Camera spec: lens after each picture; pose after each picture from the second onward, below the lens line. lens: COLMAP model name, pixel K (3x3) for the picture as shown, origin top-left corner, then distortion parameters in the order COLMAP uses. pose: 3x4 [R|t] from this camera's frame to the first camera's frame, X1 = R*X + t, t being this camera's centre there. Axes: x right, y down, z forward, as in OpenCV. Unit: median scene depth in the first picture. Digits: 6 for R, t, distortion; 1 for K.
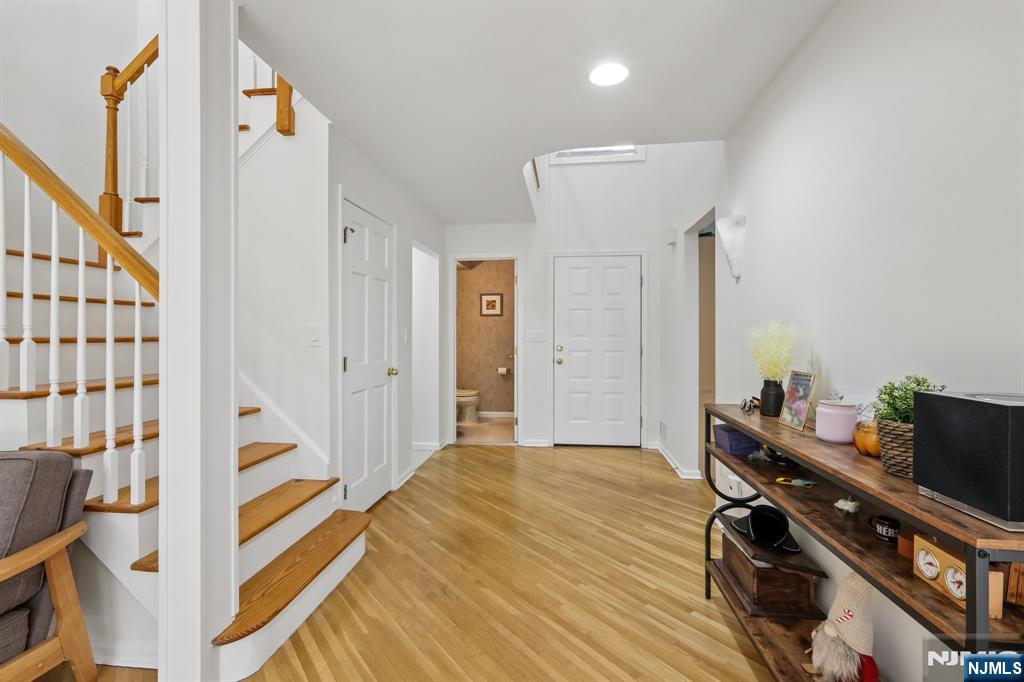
lens RADIAL K [[466.6, 0, 512.0], [0, 466.6, 341.0], [0, 0, 1]] dist [0.000323, 0.000215]
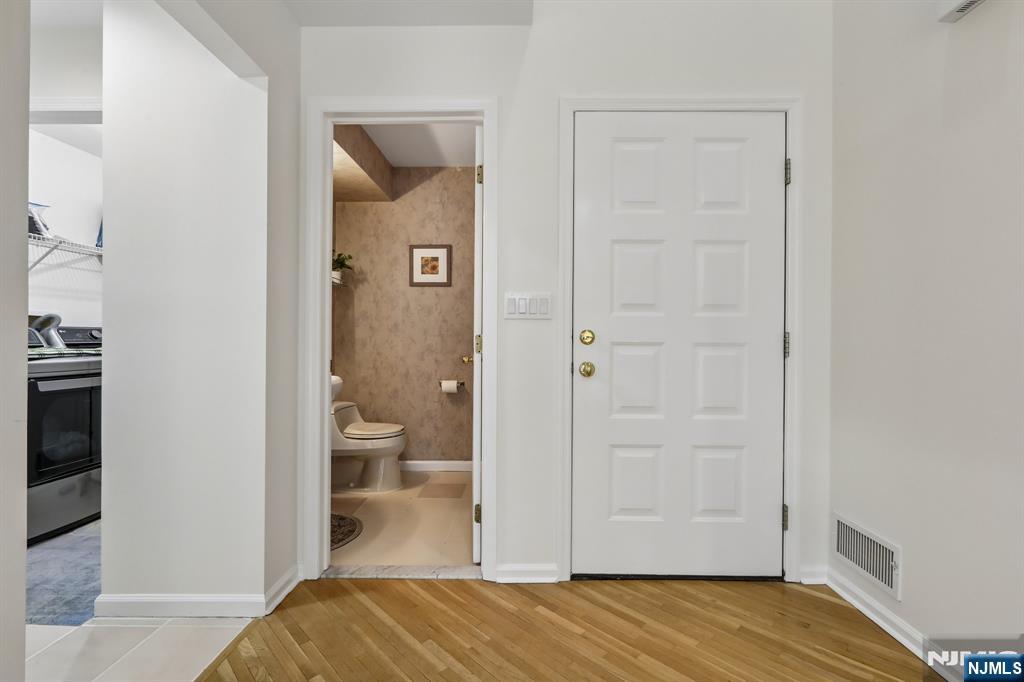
lens RADIAL K [[466.6, 0, 512.0], [0, 466.6, 341.0], [0, 0, 1]] dist [0.000323, 0.000215]
pose [[0.995494, 0.004844, 0.094697, -0.000388], [-0.003555, 0.999899, -0.013779, 0.018613], [-0.094754, 0.013380, 0.995411, 0.453300]]
